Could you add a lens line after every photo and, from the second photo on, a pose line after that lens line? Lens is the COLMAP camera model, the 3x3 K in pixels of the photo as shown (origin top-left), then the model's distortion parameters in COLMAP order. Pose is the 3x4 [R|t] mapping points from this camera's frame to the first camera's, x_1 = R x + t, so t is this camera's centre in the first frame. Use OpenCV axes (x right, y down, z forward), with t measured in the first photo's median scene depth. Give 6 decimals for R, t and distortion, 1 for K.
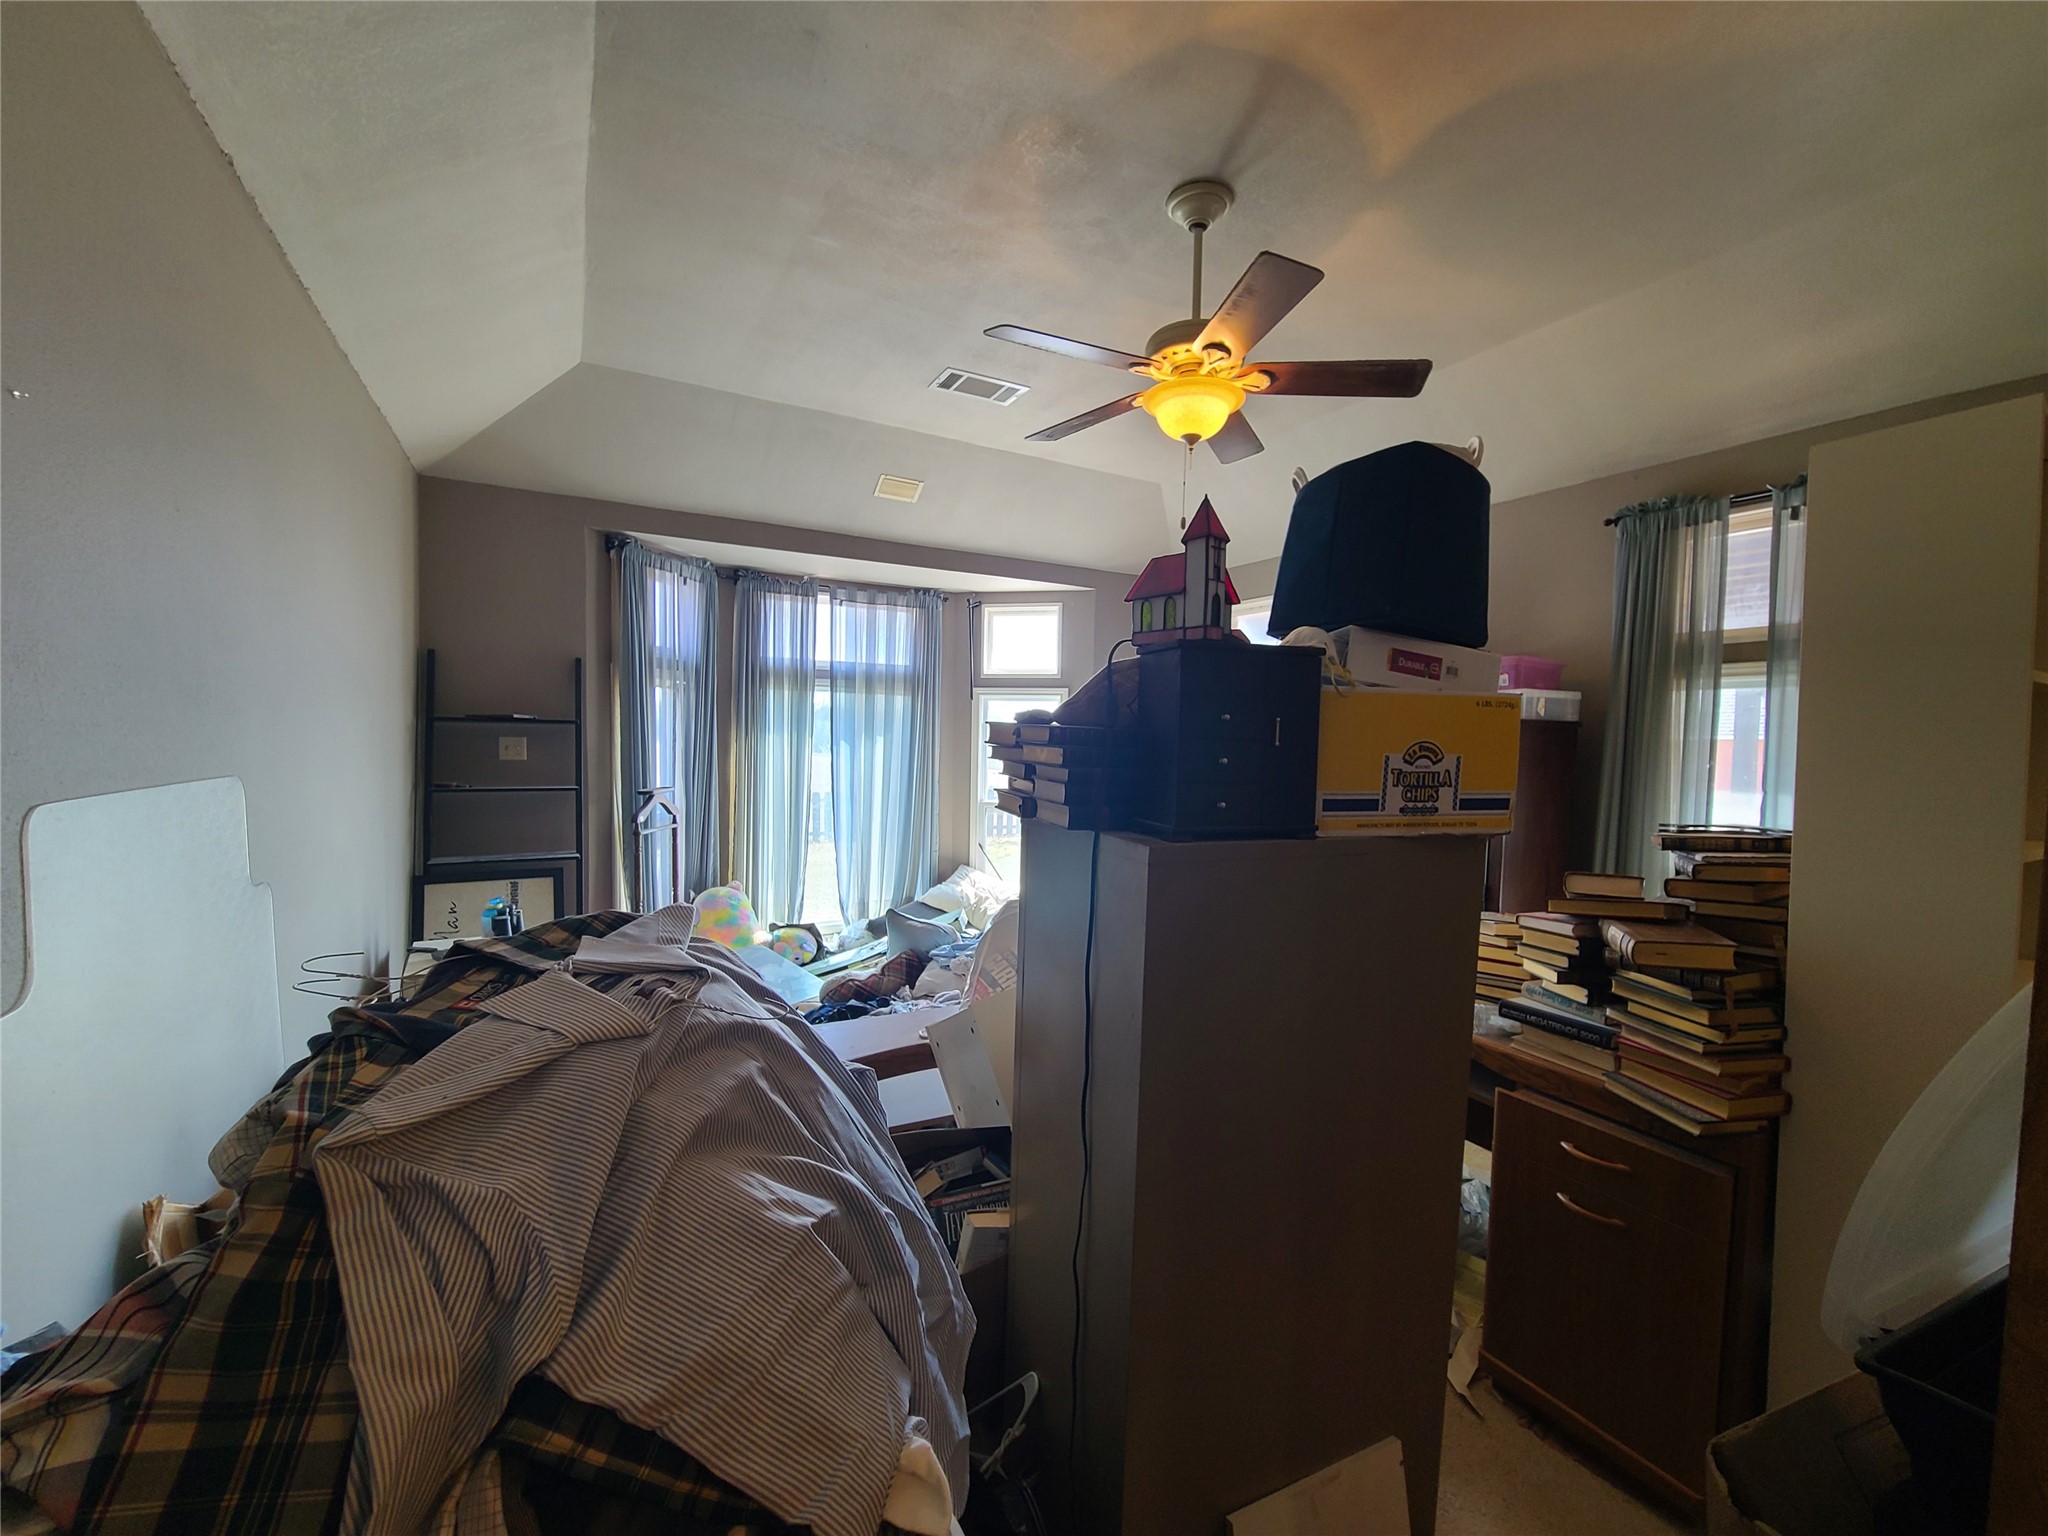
lens RADIAL K [[832.5, 0, 1038.0], [0, 832.5, 778.6], [0, 0, 1]] dist [-0.000571, -0.003539]
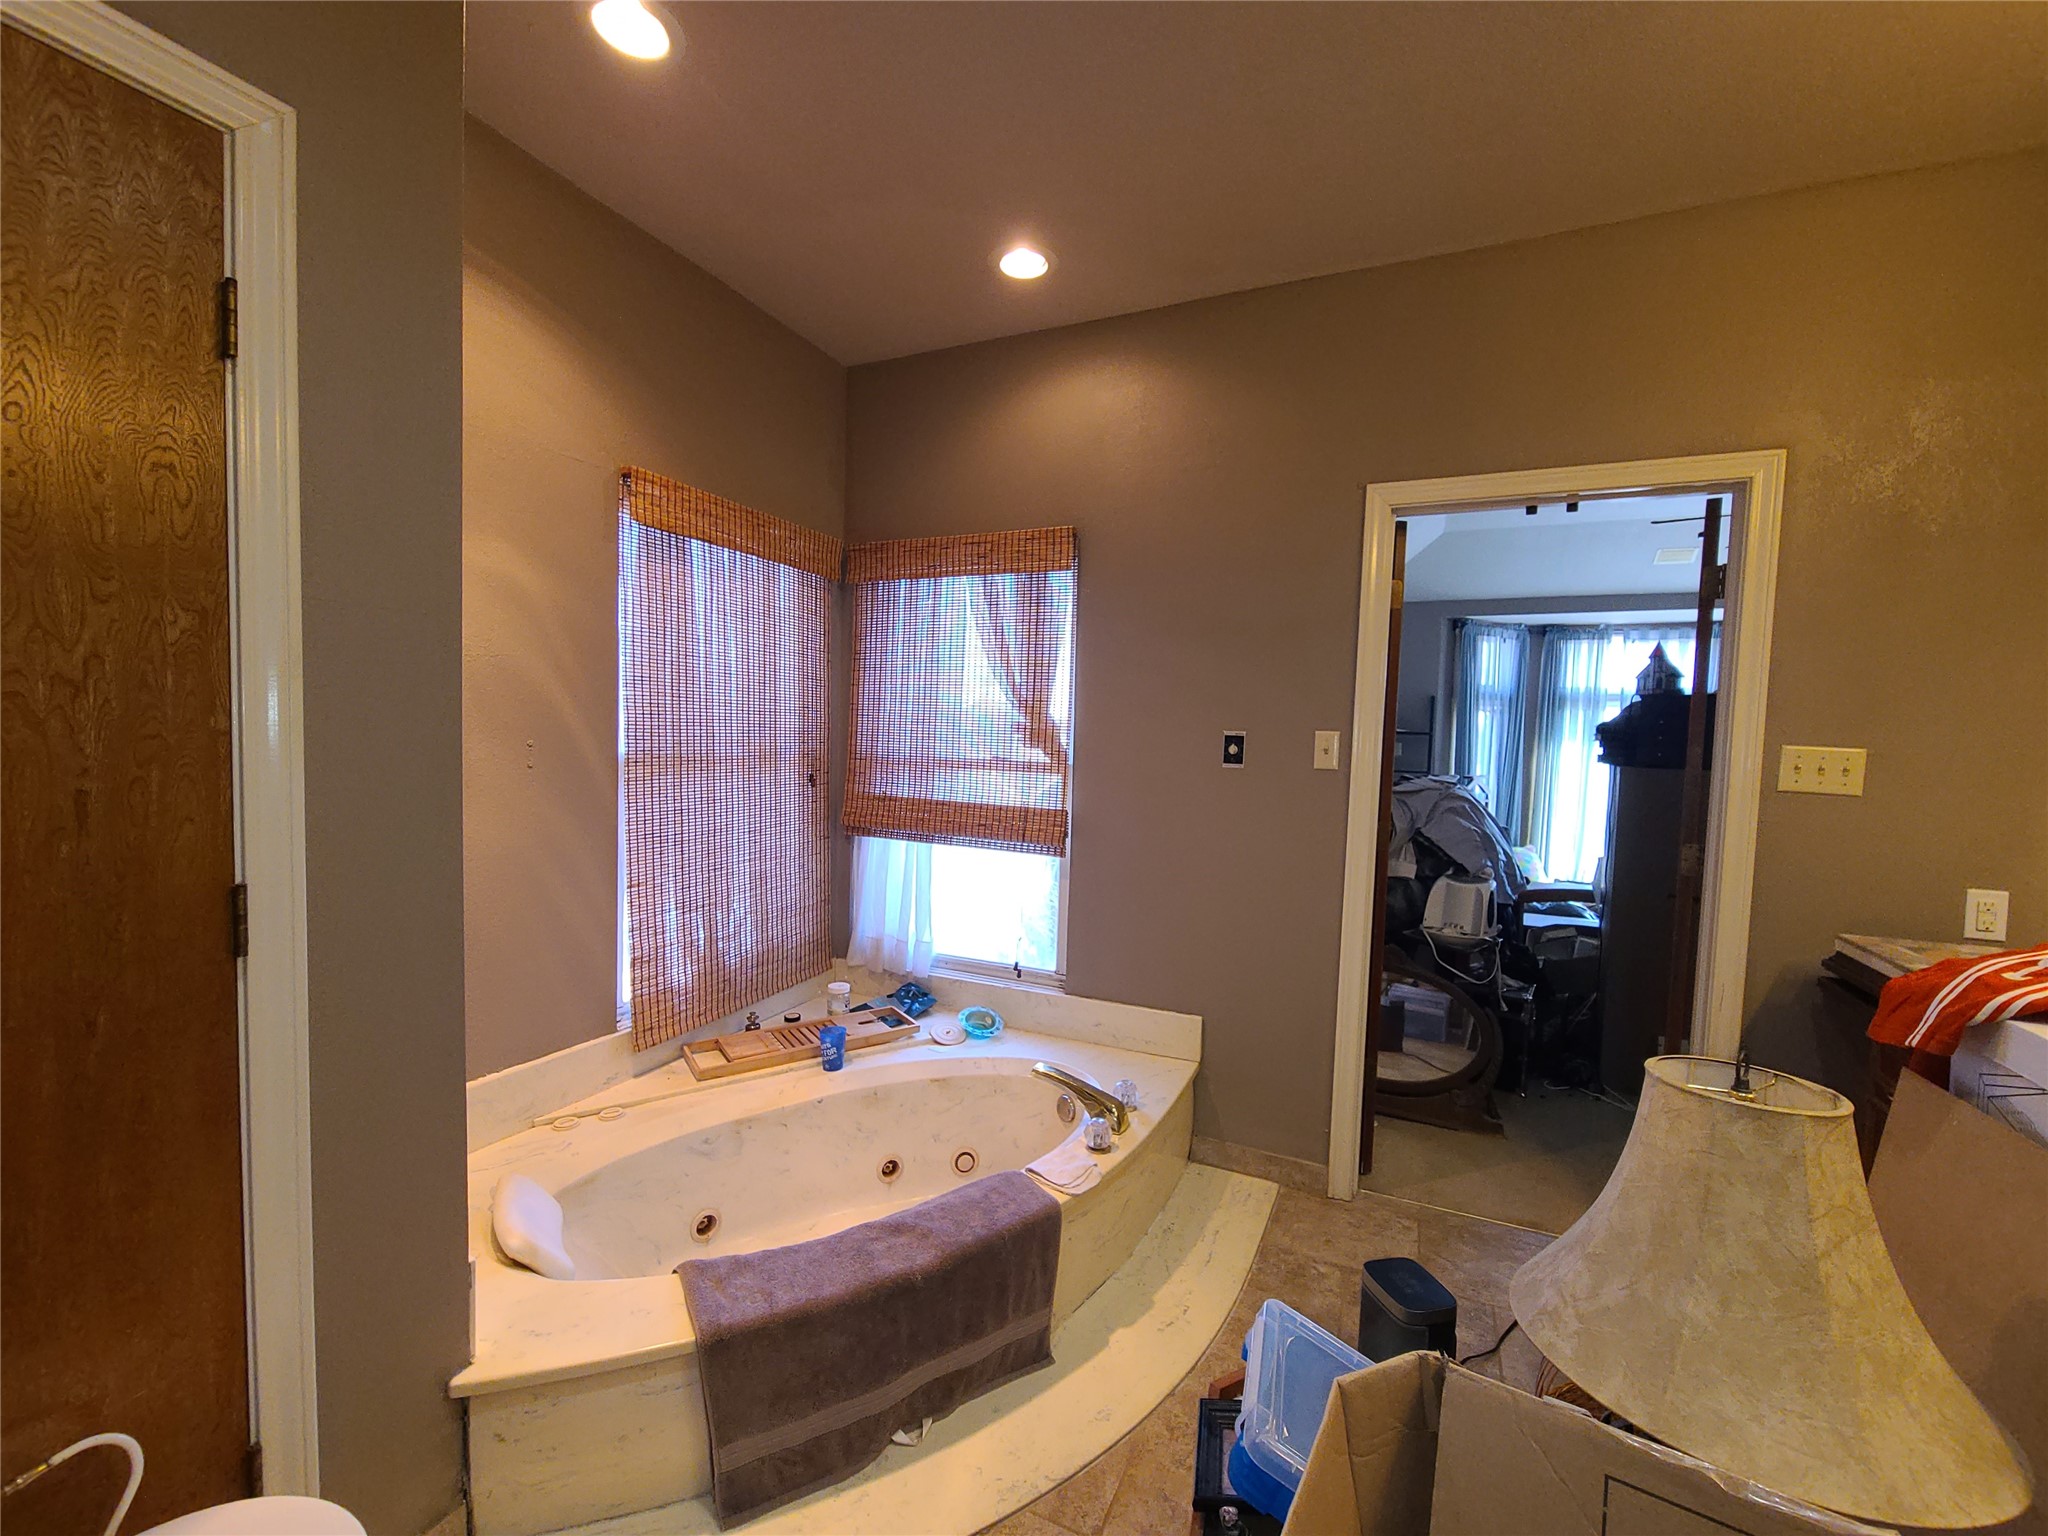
lens RADIAL K [[832.5, 0, 1037.6], [0, 832.5, 790.0], [0, 0, 1]] dist [-0.000571, -0.003539]
pose [[0.586349, 0.042413, -0.808948, 0.318585], [-0.050919, 0.998583, 0.015448, 0.054420], [0.808457, 0.032133, 0.587678, -0.576309]]
